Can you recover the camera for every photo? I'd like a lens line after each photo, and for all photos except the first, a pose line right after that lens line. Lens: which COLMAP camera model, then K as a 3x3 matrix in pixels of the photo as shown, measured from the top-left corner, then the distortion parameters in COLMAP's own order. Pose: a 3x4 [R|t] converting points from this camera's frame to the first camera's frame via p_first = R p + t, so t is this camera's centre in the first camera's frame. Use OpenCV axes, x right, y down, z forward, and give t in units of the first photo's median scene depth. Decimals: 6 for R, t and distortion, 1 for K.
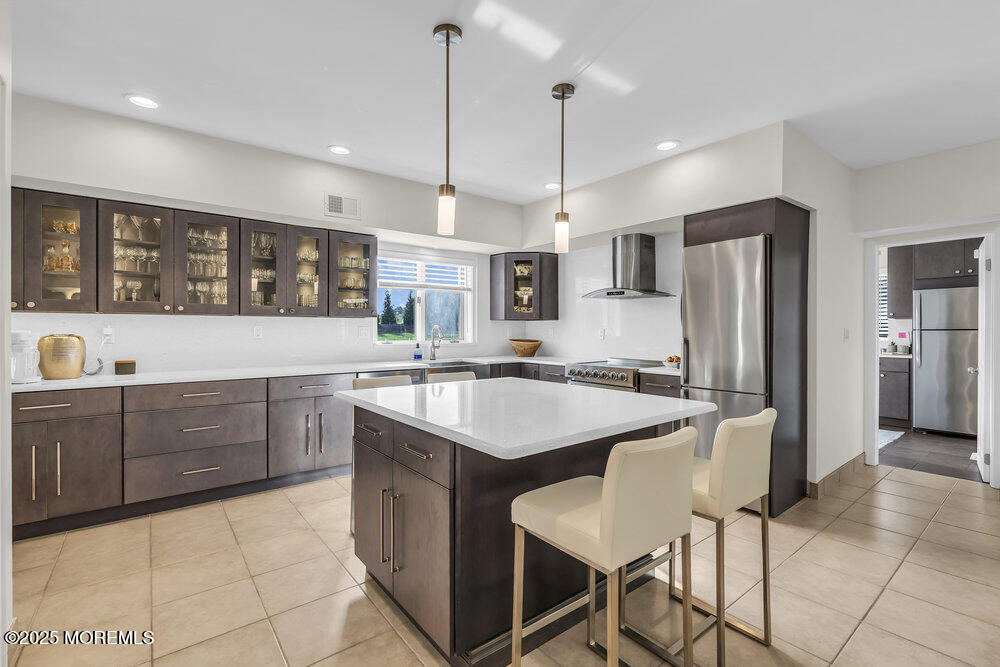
lens RADIAL K [[449.7, 0, 498.2], [0, 449.7, 332.0], [0, 0, 1]] dist [-0.009619, 0.000457]
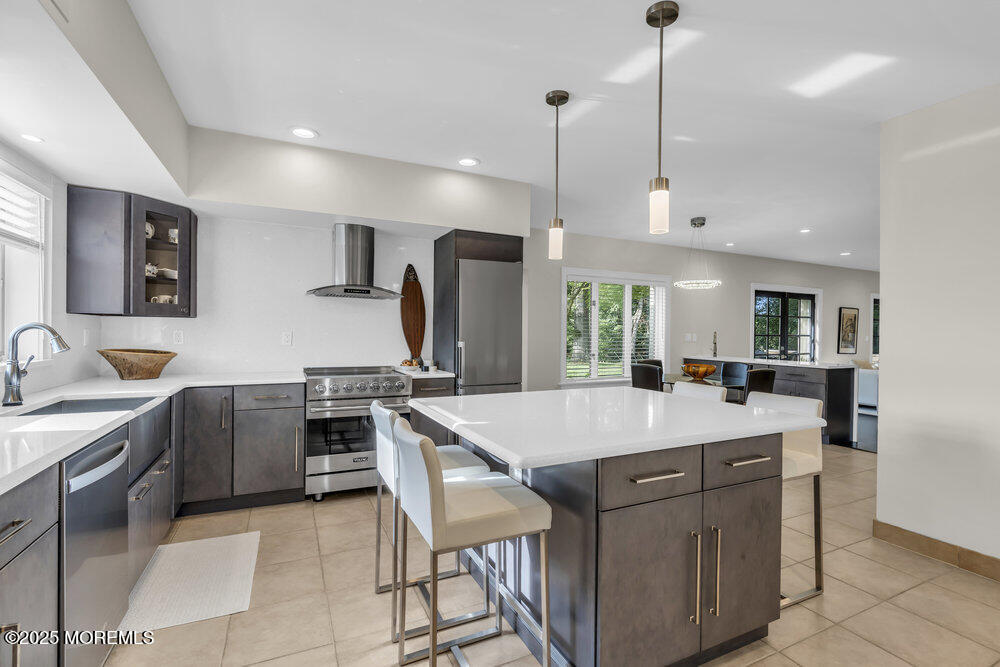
lens RADIAL K [[449.7, 0, 498.2], [0, 449.7, 332.0], [0, 0, 1]] dist [-0.009619, 0.000457]
pose [[0.221828, 0.001141, 0.975085, -0.511109], [-0.003868, 0.999992, -0.000290, -0.009503], [-0.975078, -0.003707, 0.221831, 0.546134]]
